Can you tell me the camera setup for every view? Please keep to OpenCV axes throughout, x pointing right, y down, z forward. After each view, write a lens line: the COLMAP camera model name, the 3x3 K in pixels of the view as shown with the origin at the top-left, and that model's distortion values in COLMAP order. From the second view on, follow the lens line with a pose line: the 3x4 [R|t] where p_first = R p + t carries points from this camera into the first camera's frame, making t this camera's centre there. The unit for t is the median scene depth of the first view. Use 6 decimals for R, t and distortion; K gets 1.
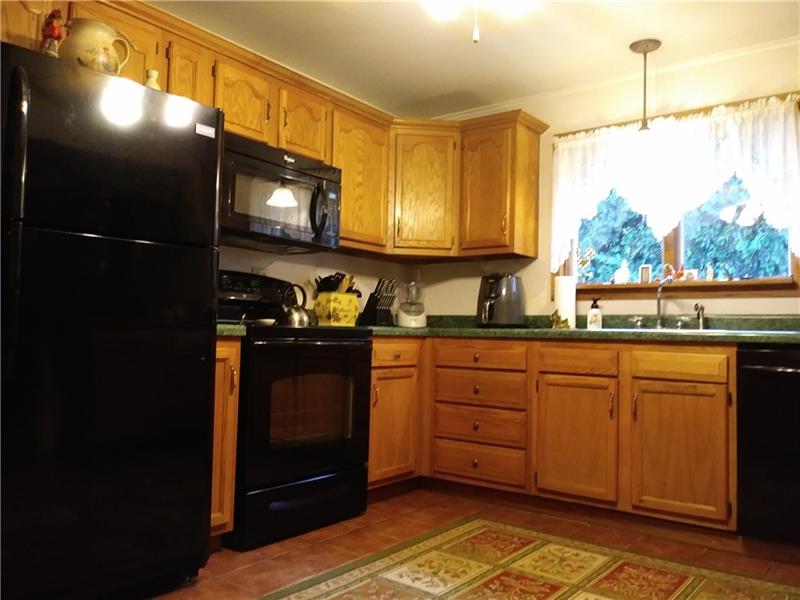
lens RADIAL K [[651.9, 0, 400.0], [0, 651.9, 300.0], [0, 0, 1]] dist [0.047588, -0.098825]
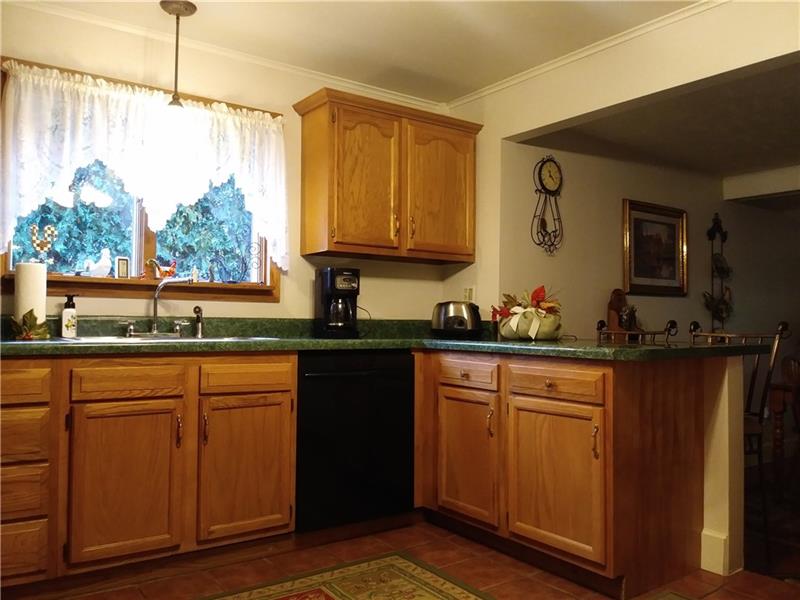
lens RADIAL K [[651.9, 0, 400.0], [0, 651.9, 300.0], [0, 0, 1]] dist [0.047588, -0.098825]
pose [[0.280717, 0.011546, 0.959721, -0.372553], [-0.057910, 0.998310, 0.004929, -0.025032], [-0.958042, -0.056961, 0.280911, 0.465486]]
